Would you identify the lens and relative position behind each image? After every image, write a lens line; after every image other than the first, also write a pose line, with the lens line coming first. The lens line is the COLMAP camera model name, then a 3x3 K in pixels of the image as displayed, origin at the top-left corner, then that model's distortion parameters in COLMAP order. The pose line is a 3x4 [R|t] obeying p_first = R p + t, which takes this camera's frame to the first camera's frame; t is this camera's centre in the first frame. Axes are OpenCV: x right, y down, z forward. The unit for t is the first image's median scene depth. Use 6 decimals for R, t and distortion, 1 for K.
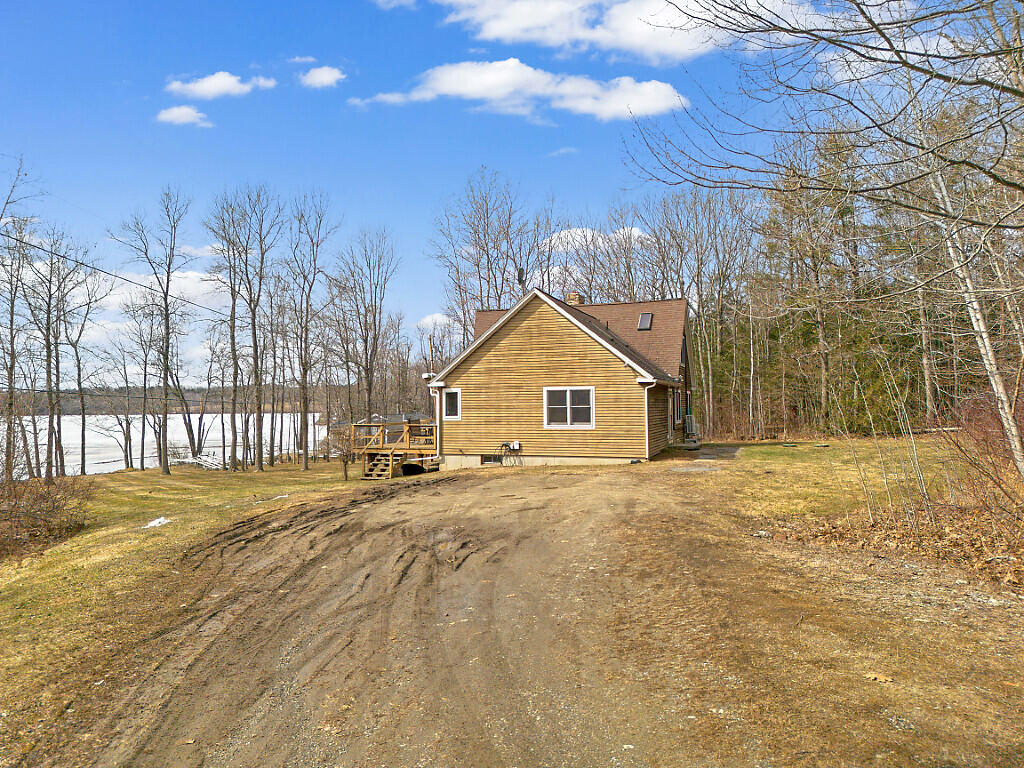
lens RADIAL K [[716.0, 0, 513.6], [0, 716.0, 358.0], [0, 0, 1]] dist [0.007059, 0.000495]
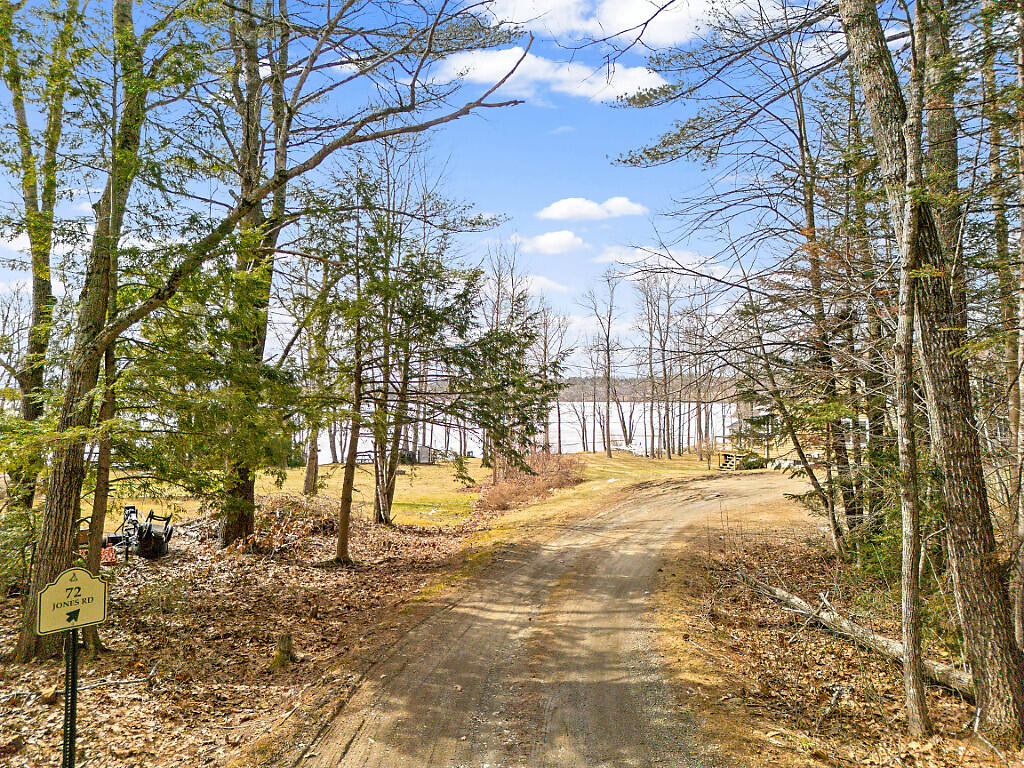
lens RADIAL K [[761.7, 0, 489.9], [0, 761.7, 385.8], [0, 0, 1]] dist [0.052279, -0.086833]
pose [[0.827073, 0.010865, -0.561989, 0.206694], [0.025484, 0.998060, 0.056800, -0.083967], [0.561516, -0.061300, 0.825192, -0.453544]]
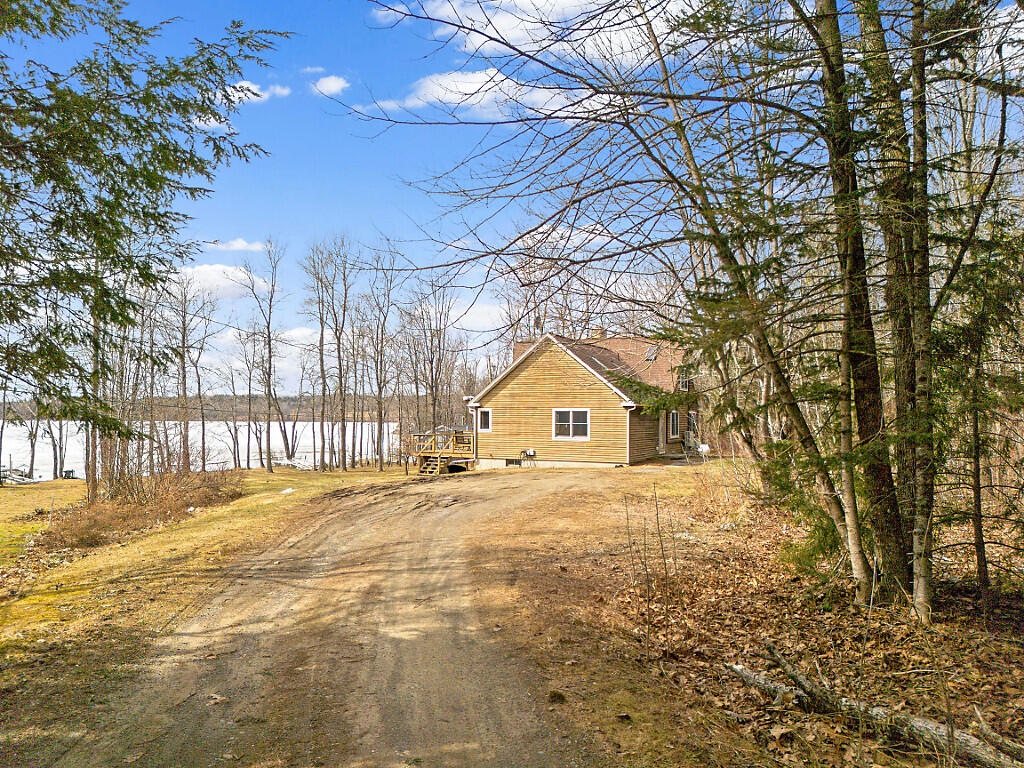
lens RADIAL K [[761.7, 0, 489.9], [0, 761.7, 385.8], [0, 0, 1]] dist [0.052279, -0.086833]
pose [[0.989080, 0.007842, -0.147168, 0.073744], [-0.003869, 0.999621, 0.027260, -0.021280], [0.147326, -0.026393, 0.988736, -0.220595]]
